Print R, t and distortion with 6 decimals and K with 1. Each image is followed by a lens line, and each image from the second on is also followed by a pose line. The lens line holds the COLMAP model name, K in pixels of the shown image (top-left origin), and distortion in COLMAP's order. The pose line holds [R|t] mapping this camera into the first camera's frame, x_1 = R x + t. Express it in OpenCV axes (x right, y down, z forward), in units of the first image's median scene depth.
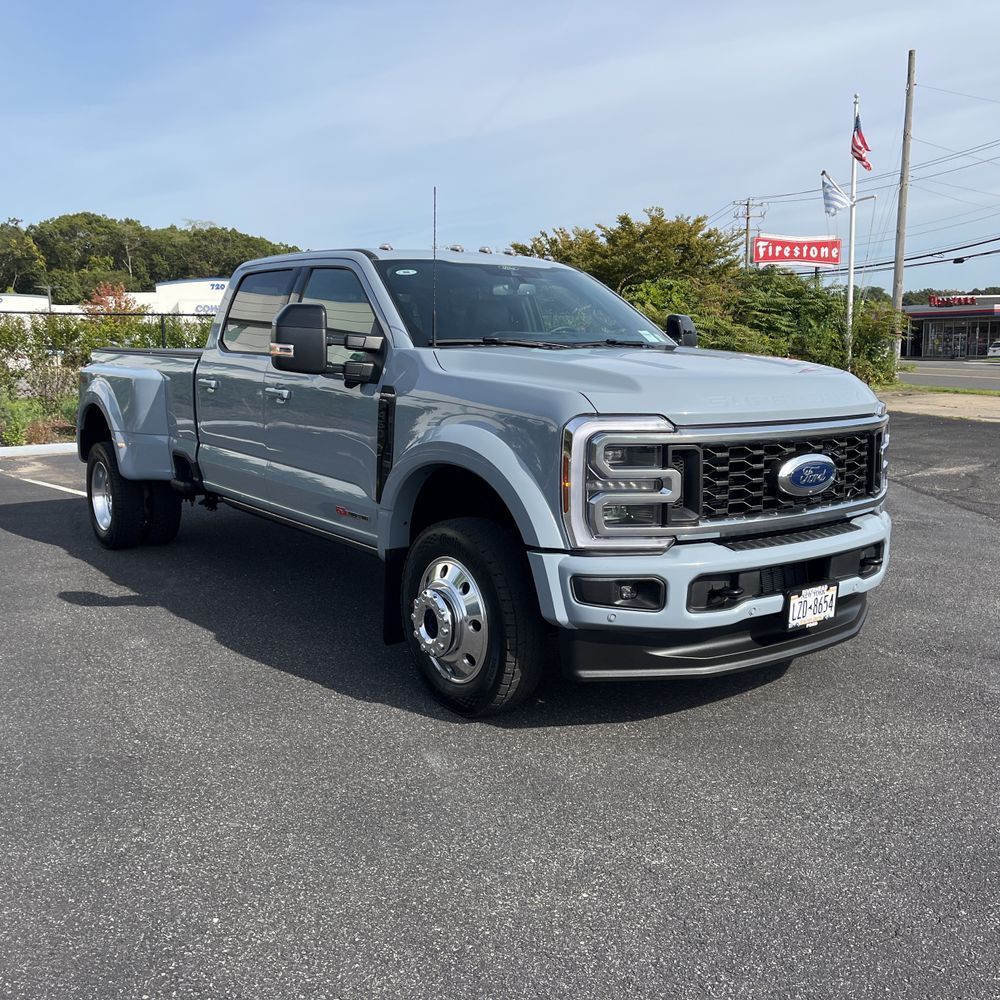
lens RADIAL K [[1011.8, 0, 512.3], [0, 1011.8, 483.7], [0, 0, 1]] dist [0.025176, -0.008129]
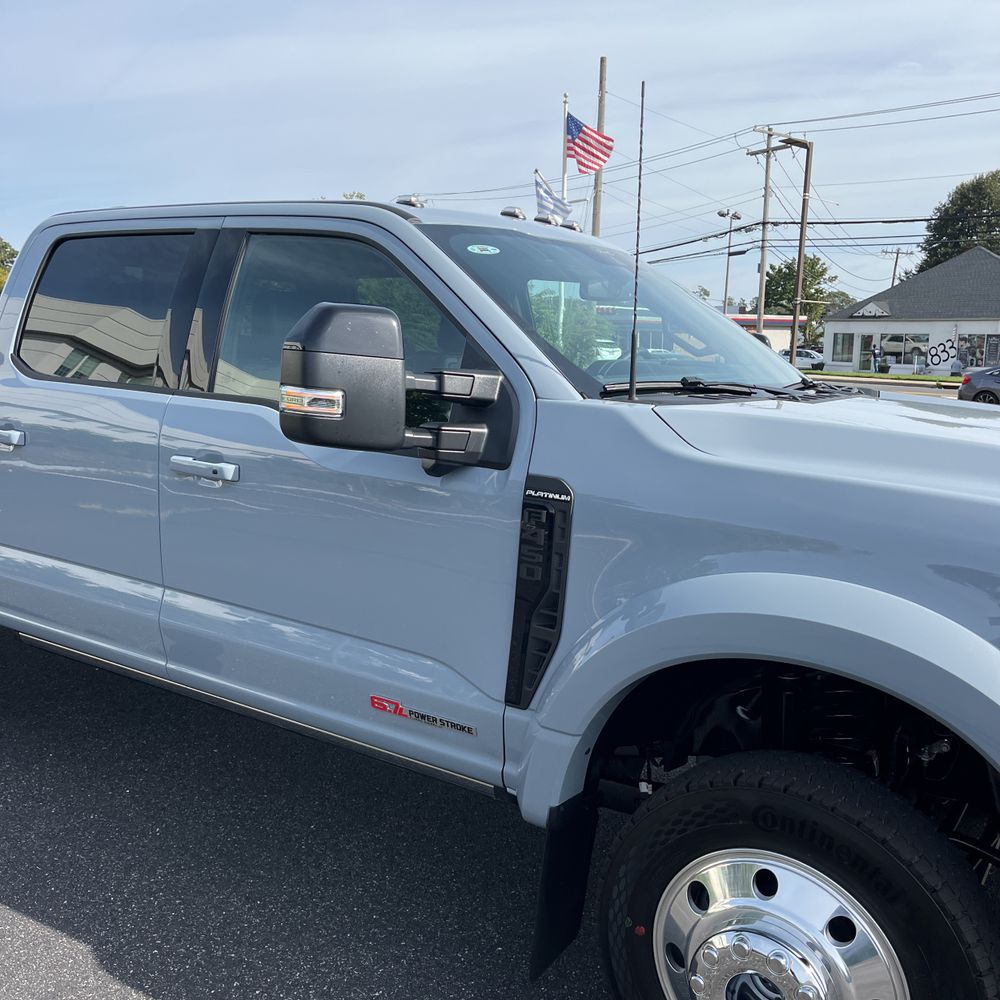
lens RADIAL K [[1008.3, 0, 500.0], [0, 1008.3, 500.0], [0, 0, 1]] dist [0.039888, -0.022286]
pose [[0.945990, -0.026425, 0.323117, -0.274411], [0.019450, 0.999503, 0.024800, -0.088602], [-0.323612, -0.017176, 0.946034, 0.486009]]
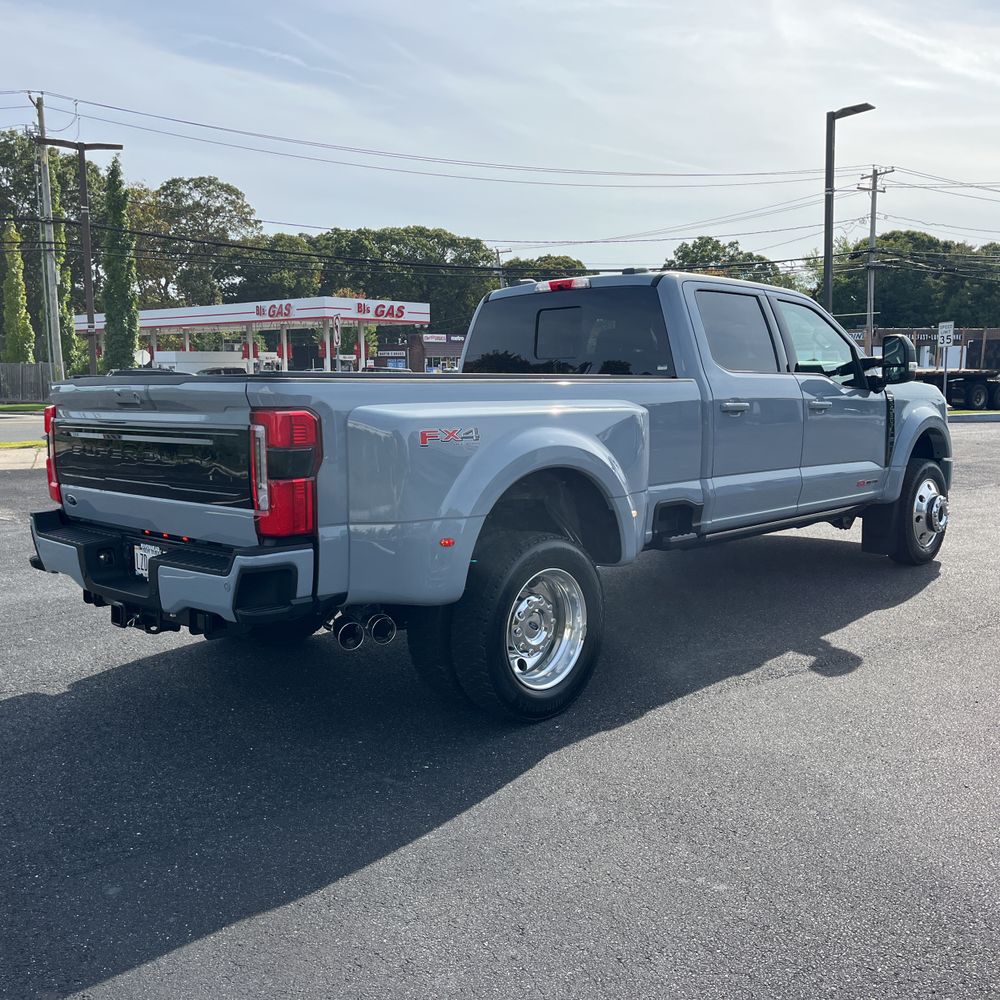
lens RADIAL K [[1011.8, 0, 512.3], [0, 1011.8, 483.7], [0, 0, 1]] dist [0.025176, -0.008129]
pose [[-0.156026, -0.102112, 0.982461, -1.436535], [0.148207, 0.980962, 0.125493, -0.214246], [-0.976571, 0.165188, -0.137922, 1.631210]]
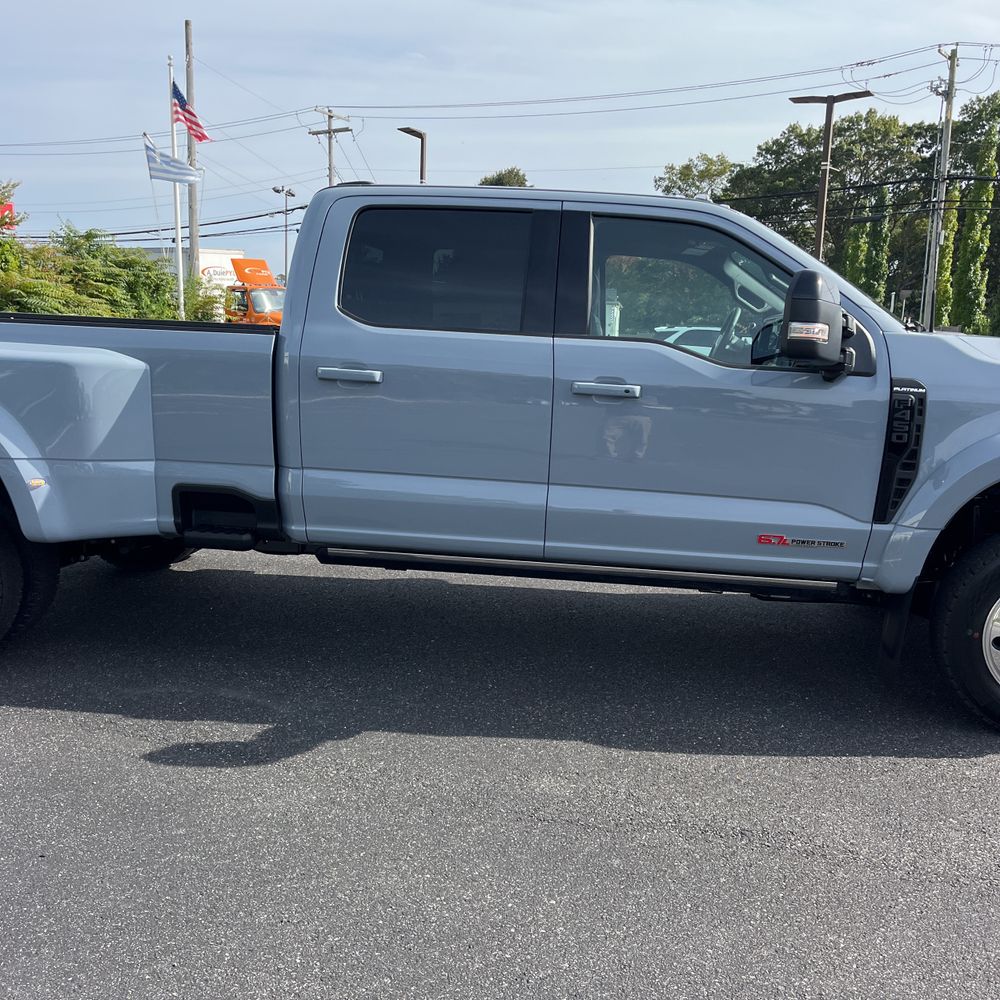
lens RADIAL K [[1010.9, 0, 511.6], [0, 1010.9, 501.9], [0, 0, 1]] dist [0.062801, -0.084345]
pose [[0.700710, -0.095357, 0.707045, -0.847281], [0.067423, 0.995443, 0.067433, -0.067477], [-0.710253, 0.000420, 0.703946, 0.582421]]
